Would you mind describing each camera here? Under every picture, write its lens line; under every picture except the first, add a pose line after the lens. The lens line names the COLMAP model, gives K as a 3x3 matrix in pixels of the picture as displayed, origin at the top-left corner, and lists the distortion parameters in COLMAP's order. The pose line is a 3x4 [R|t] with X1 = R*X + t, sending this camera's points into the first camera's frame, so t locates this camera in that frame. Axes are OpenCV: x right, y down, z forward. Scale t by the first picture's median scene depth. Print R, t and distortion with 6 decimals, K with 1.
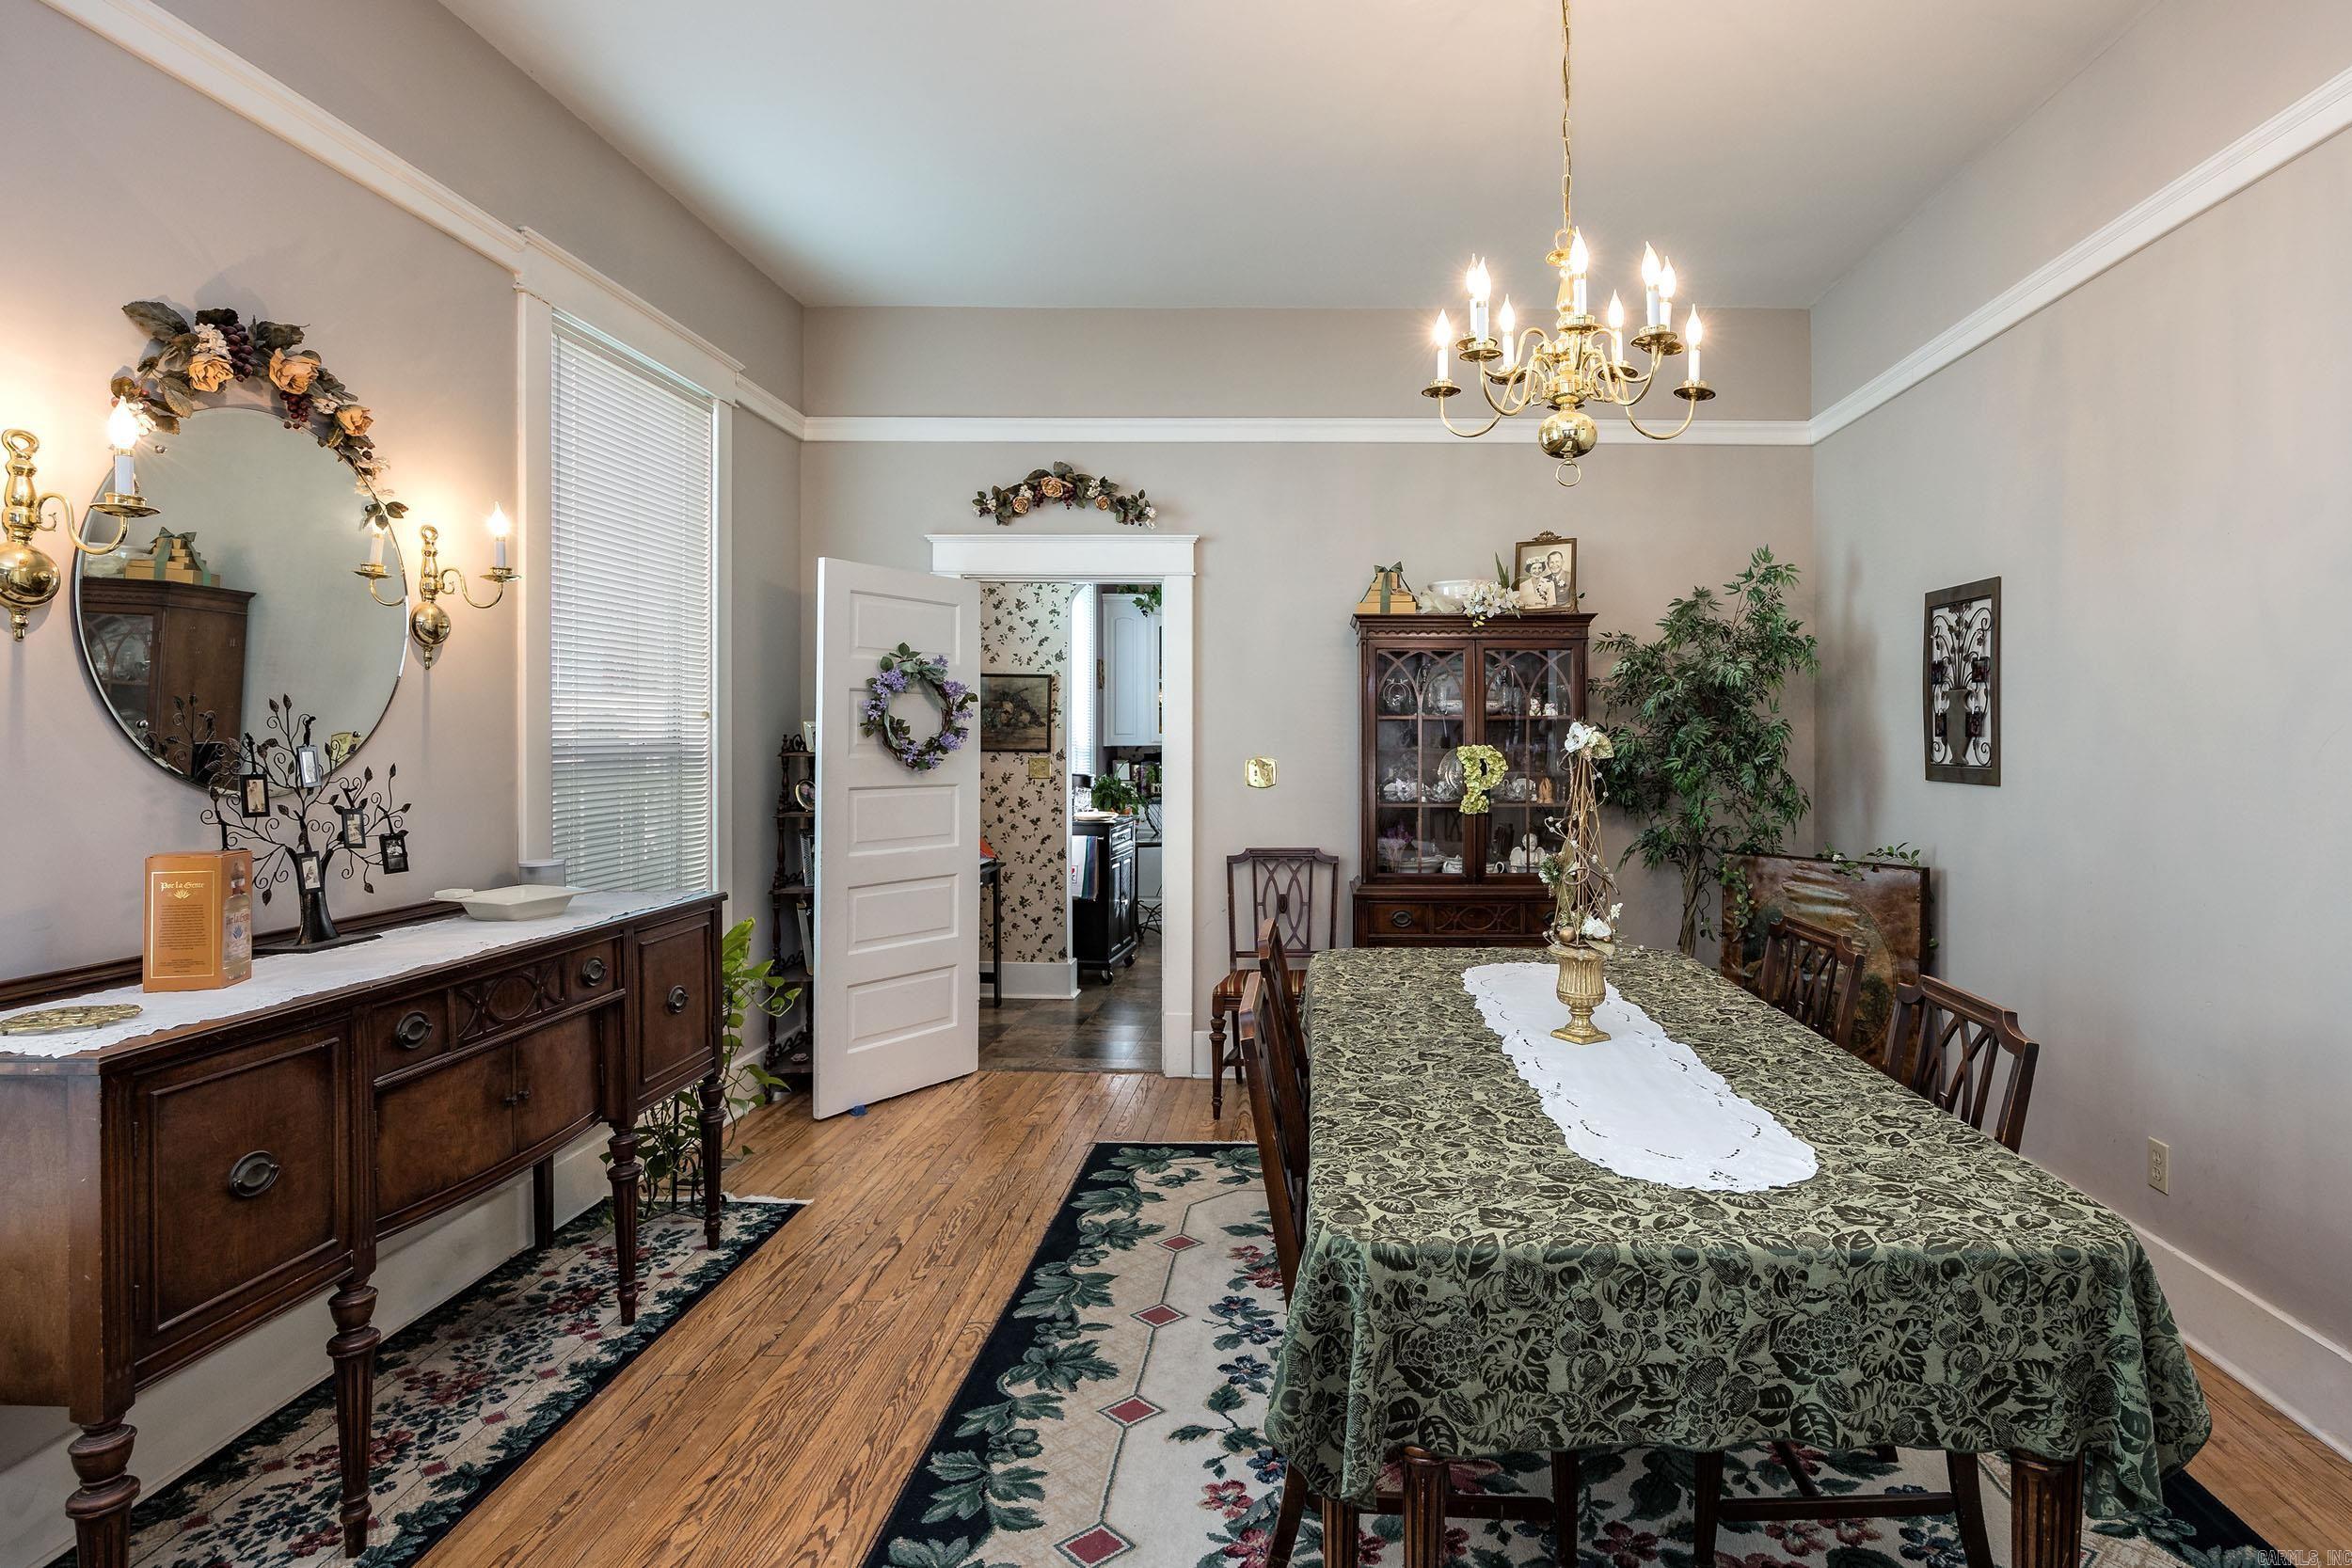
lens RADIAL K [[1254.5, 0, 1306.1], [0, 1254.5, 743.8], [0, 0, 1]] dist [-0.002893, 0.000155]
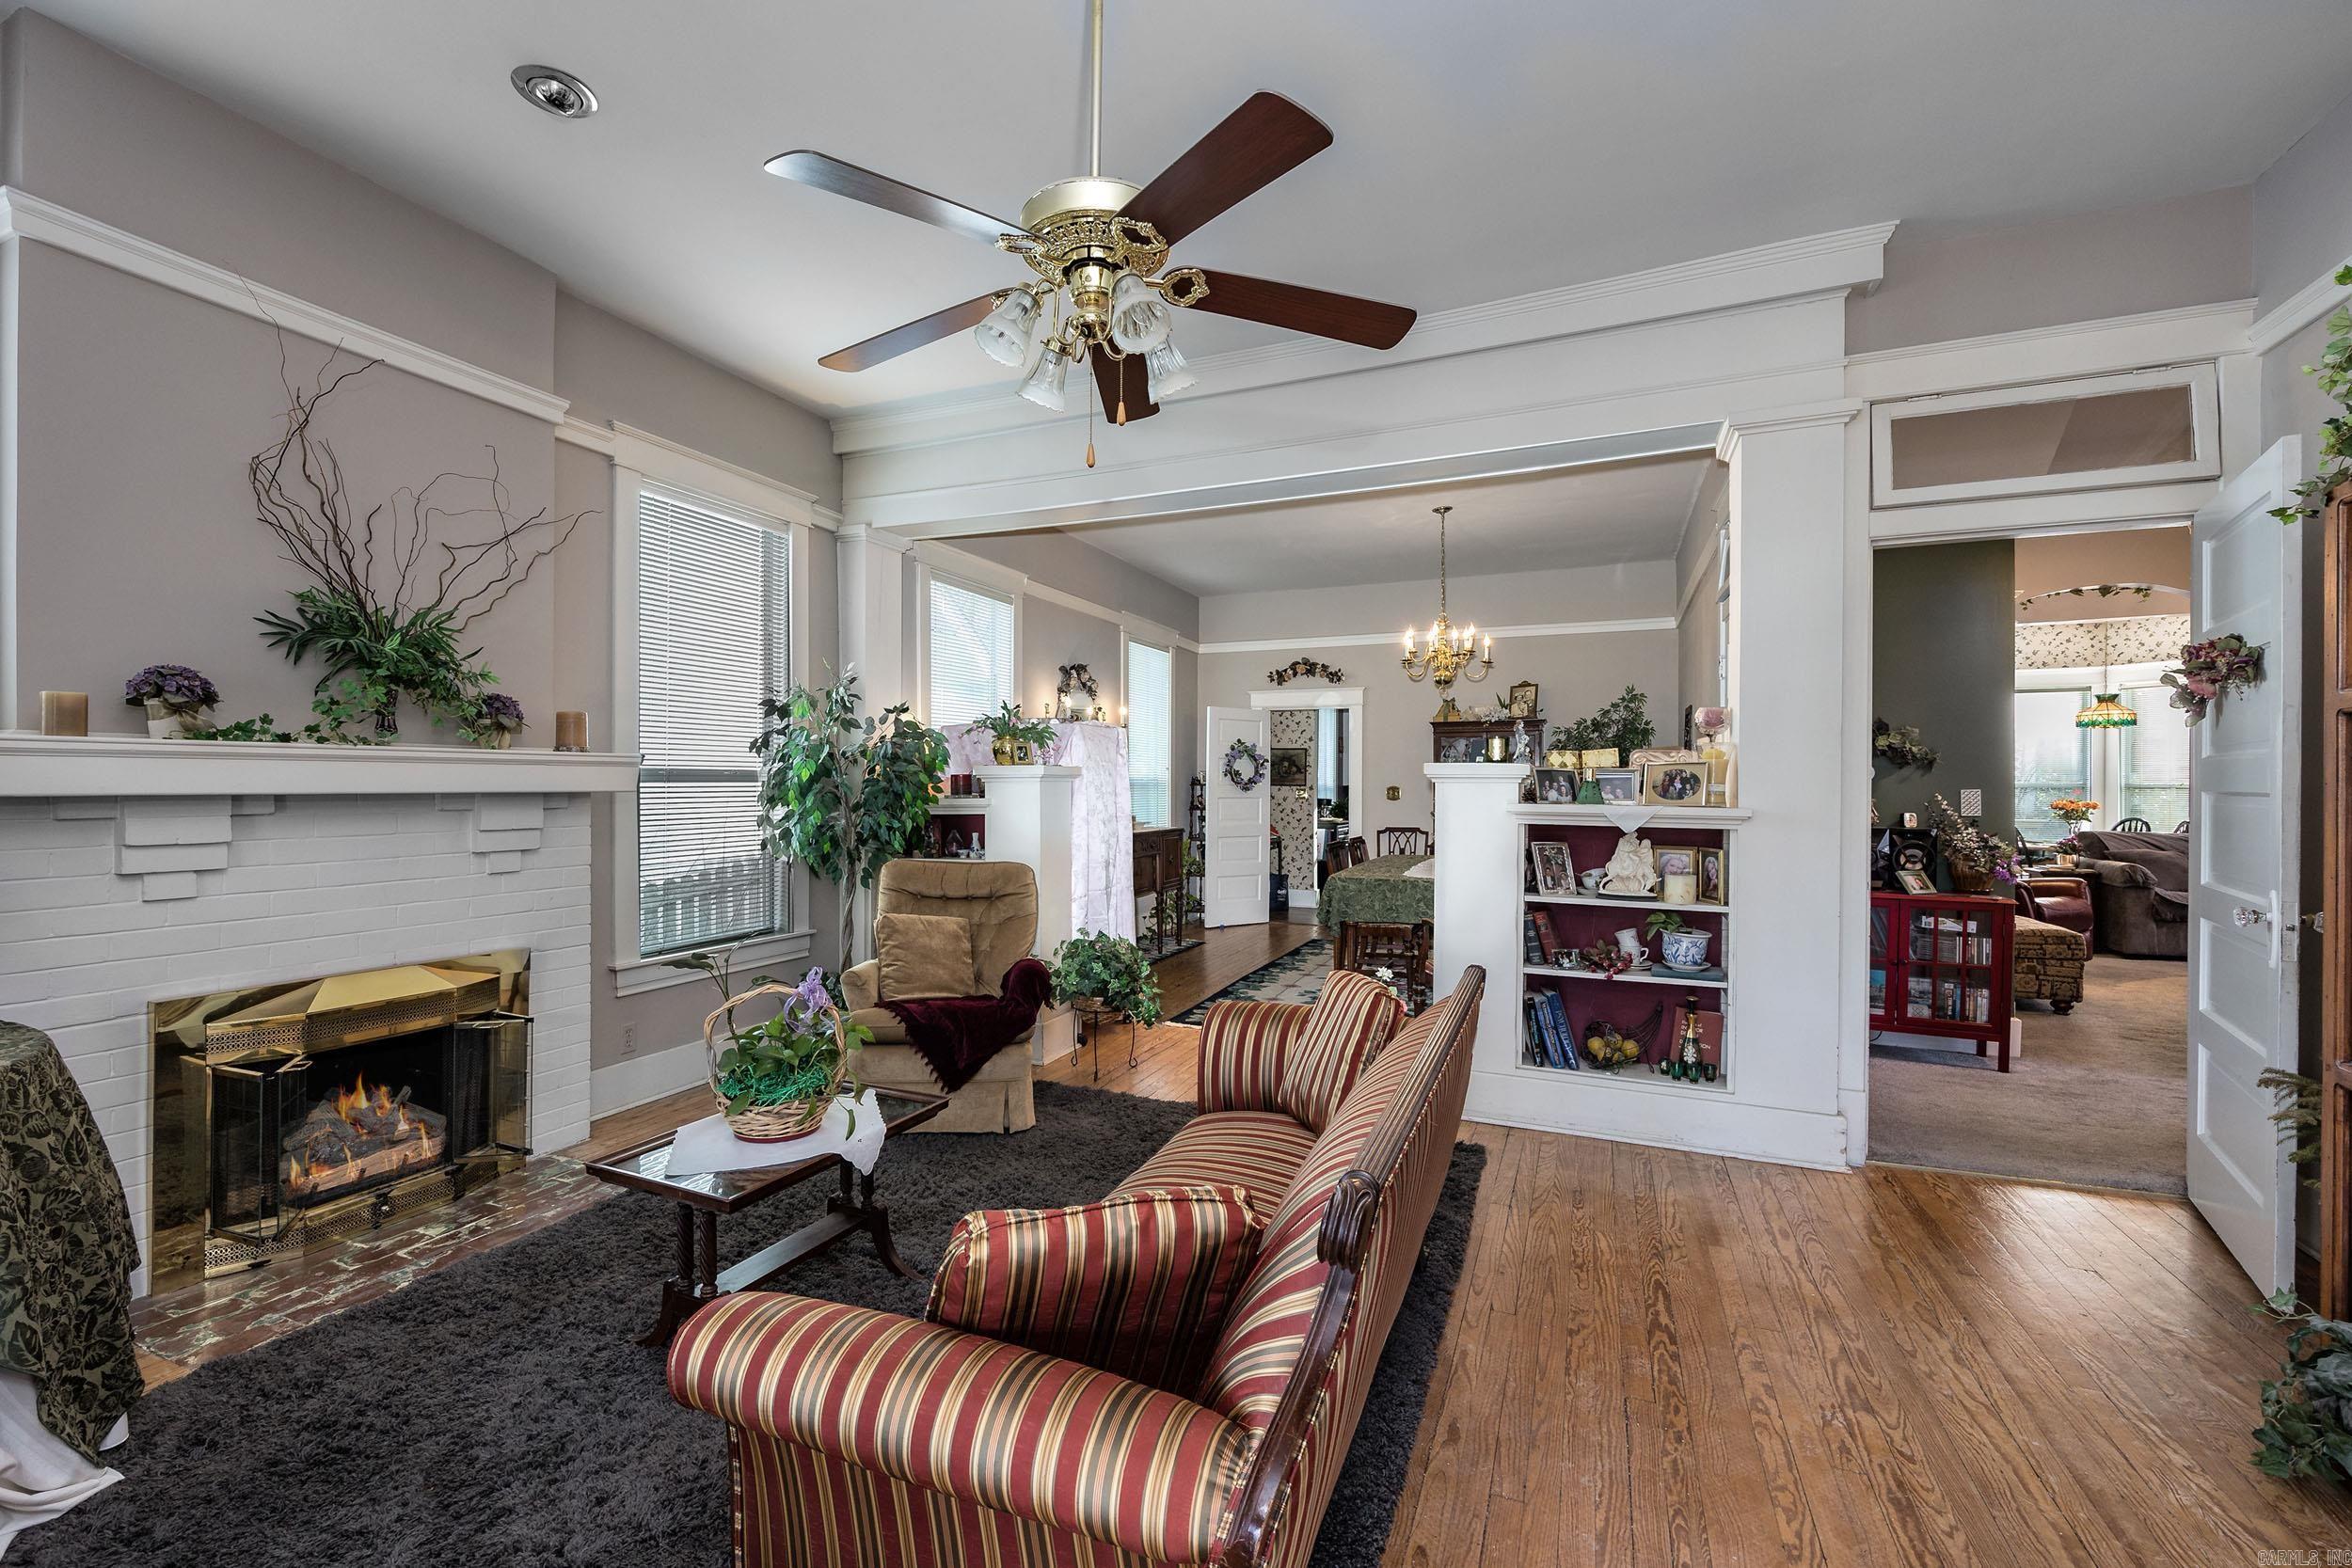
lens RADIAL K [[1000.5, 0, 1139.8], [0, 1000.5, 785.3], [0, 0, 1]] dist [-0.001012, 0.000051]
pose [[0.922443, -0.001659, -0.386130, 0.257831], [-0.000718, 0.999982, -0.006011, 0.022444], [0.386133, 0.005822, 0.922425, -0.889984]]
